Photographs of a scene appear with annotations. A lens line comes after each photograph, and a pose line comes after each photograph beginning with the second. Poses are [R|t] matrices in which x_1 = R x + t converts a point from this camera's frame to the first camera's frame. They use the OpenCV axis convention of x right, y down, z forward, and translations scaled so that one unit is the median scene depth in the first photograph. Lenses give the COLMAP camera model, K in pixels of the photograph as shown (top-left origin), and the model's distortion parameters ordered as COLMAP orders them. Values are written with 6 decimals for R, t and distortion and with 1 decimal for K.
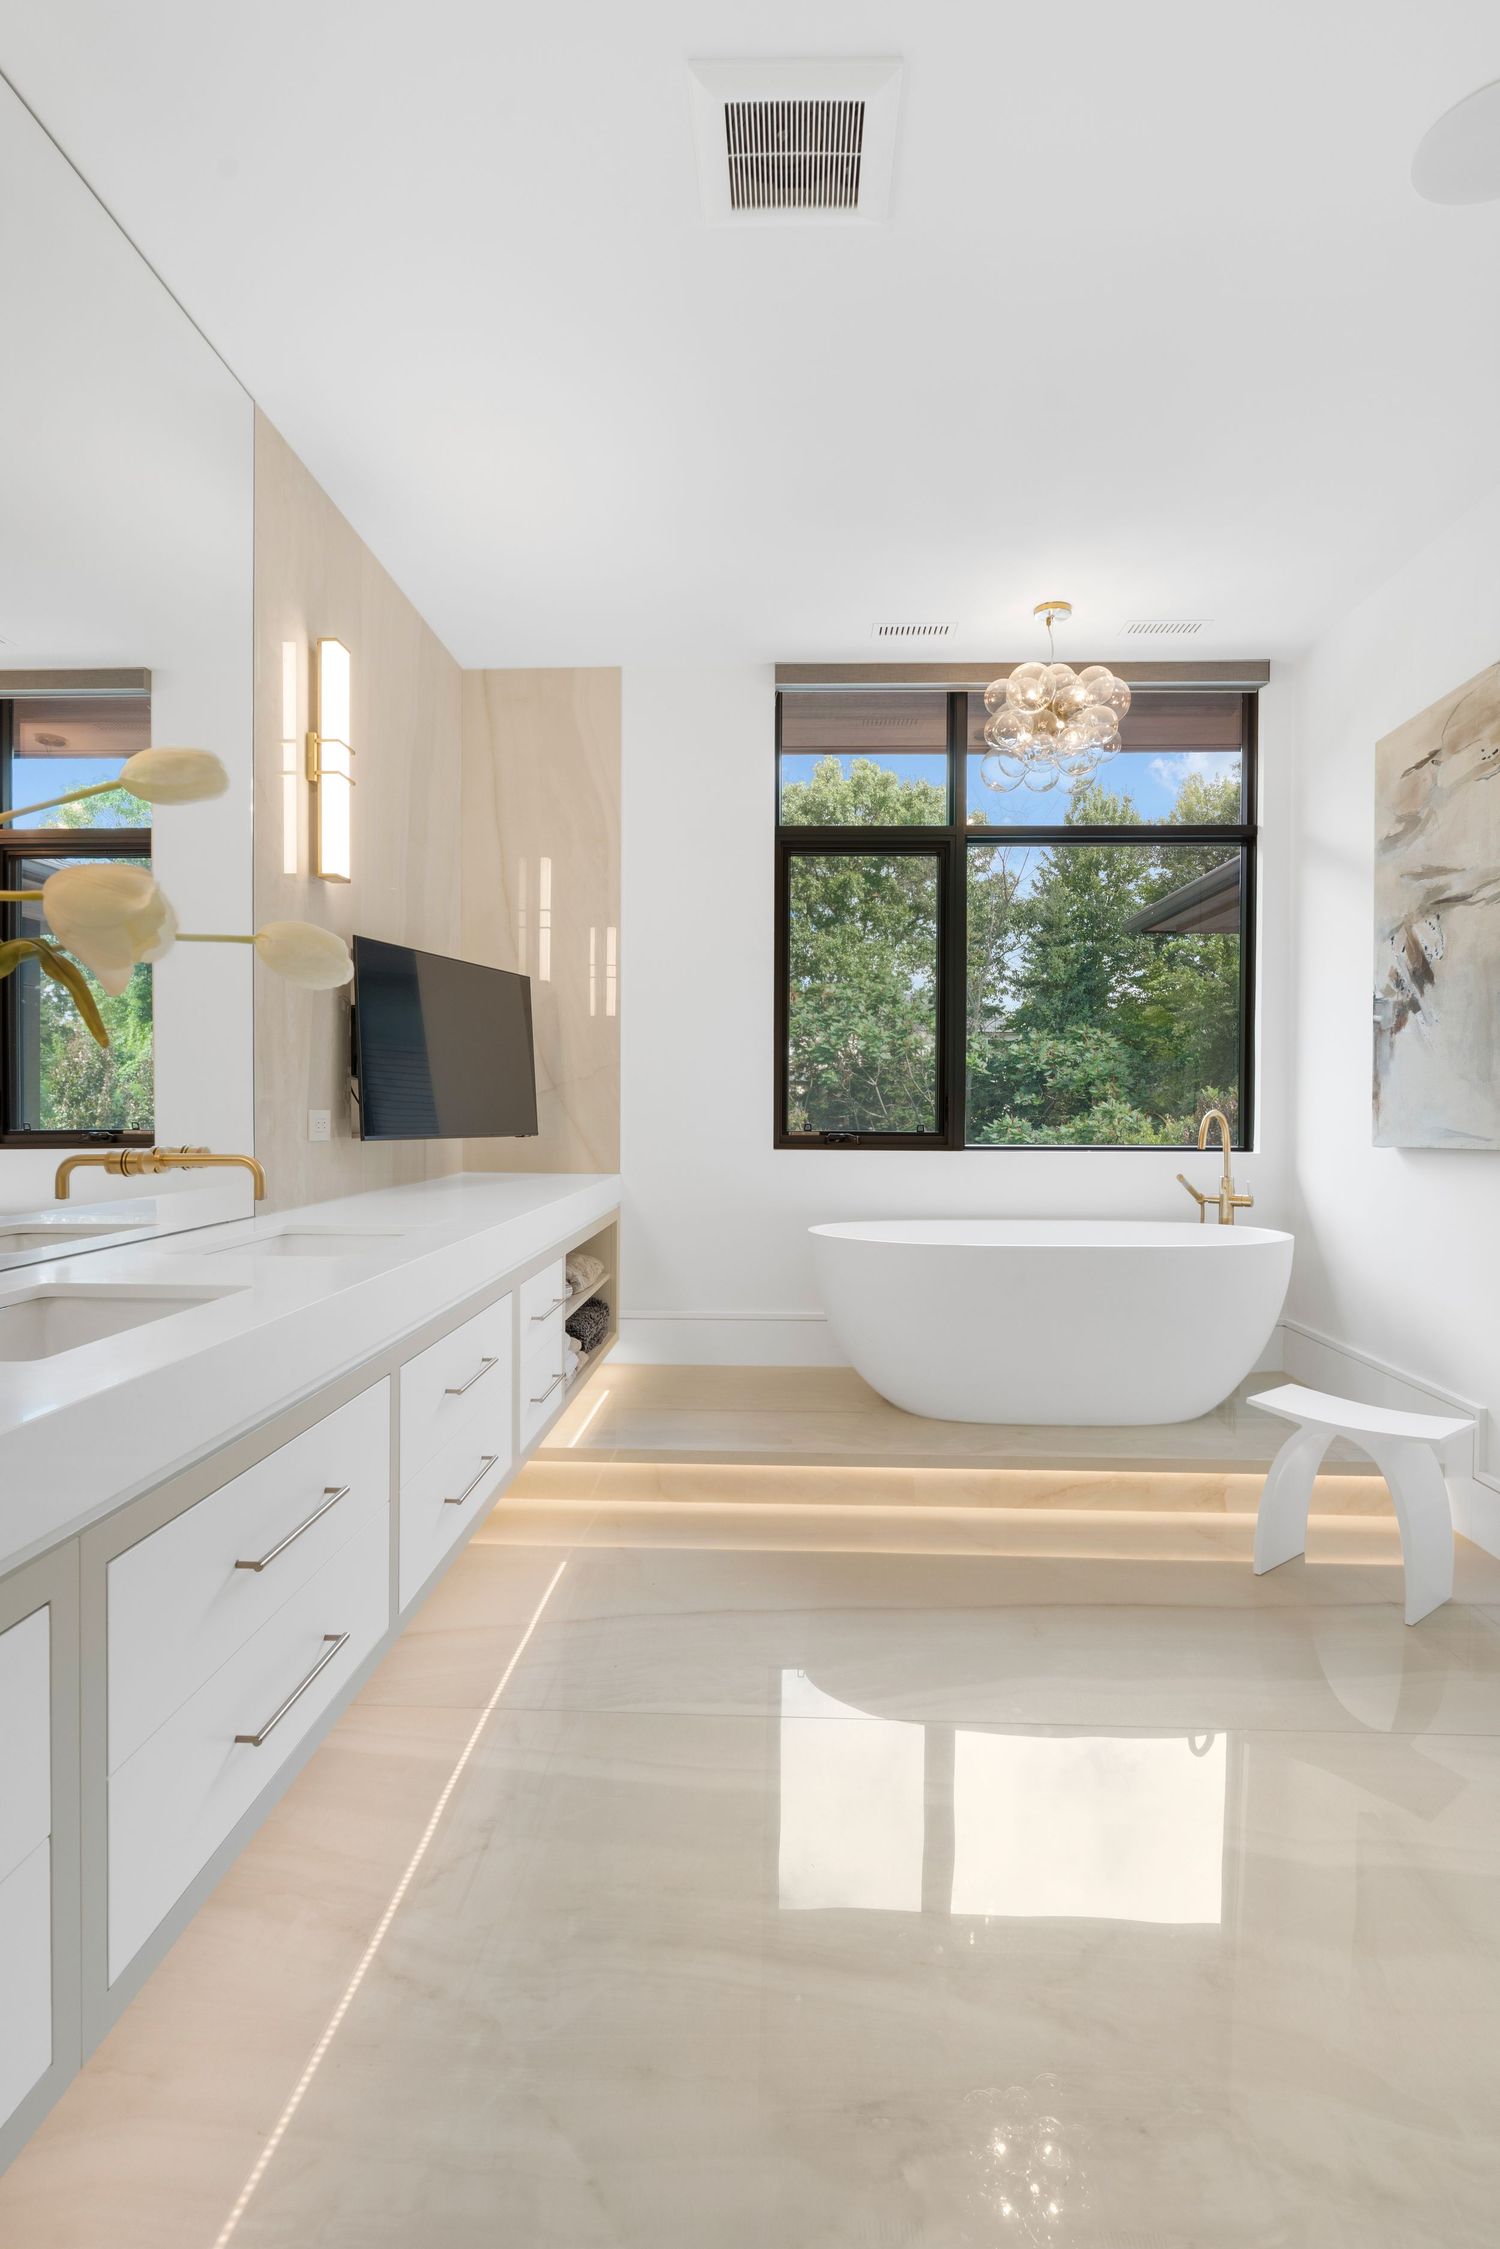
lens RADIAL K [[1074.1, 0, 745.3], [0, 1074.1, 1115.5], [0, 0, 1]] dist [0.000620, -0.000095]
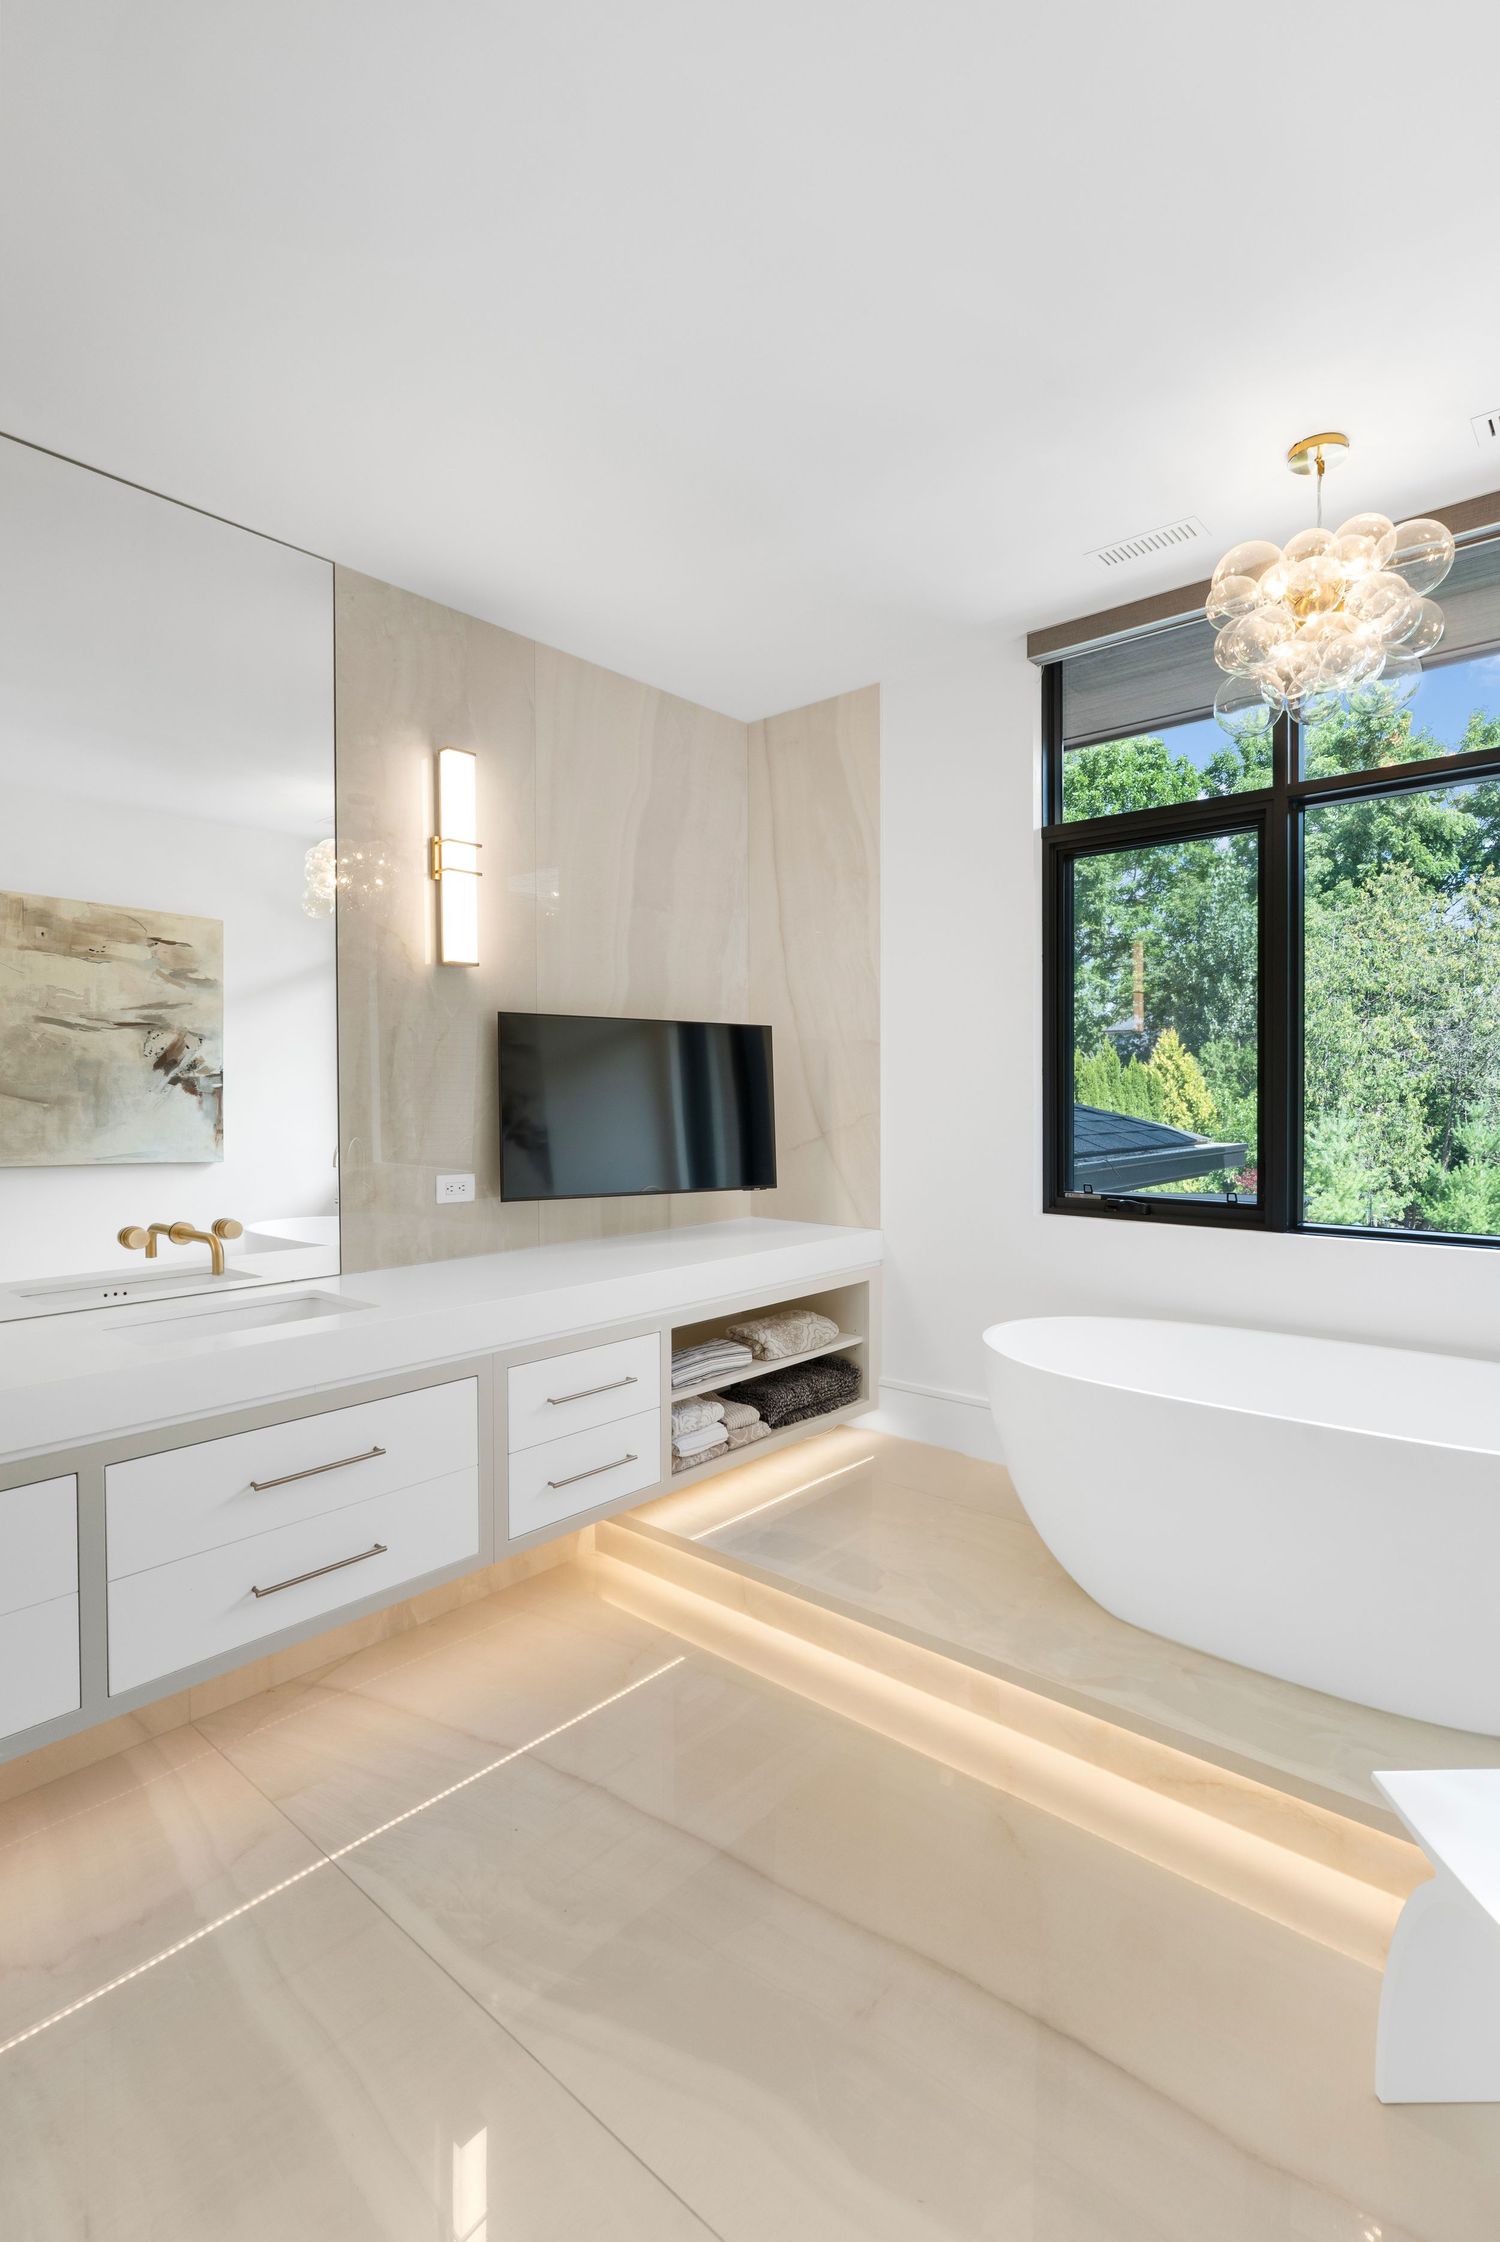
lens RADIAL K [[1001.1, 0, 750.0], [0, 1001.1, 1121.0], [0, 0, 1]] dist [-0.001266, -0.000342]
pose [[0.801706, 0.011942, -0.597599, 0.318808], [-0.004008, 0.999885, 0.014605, -0.052976], [0.597705, -0.009314, 0.801662, 0.243344]]
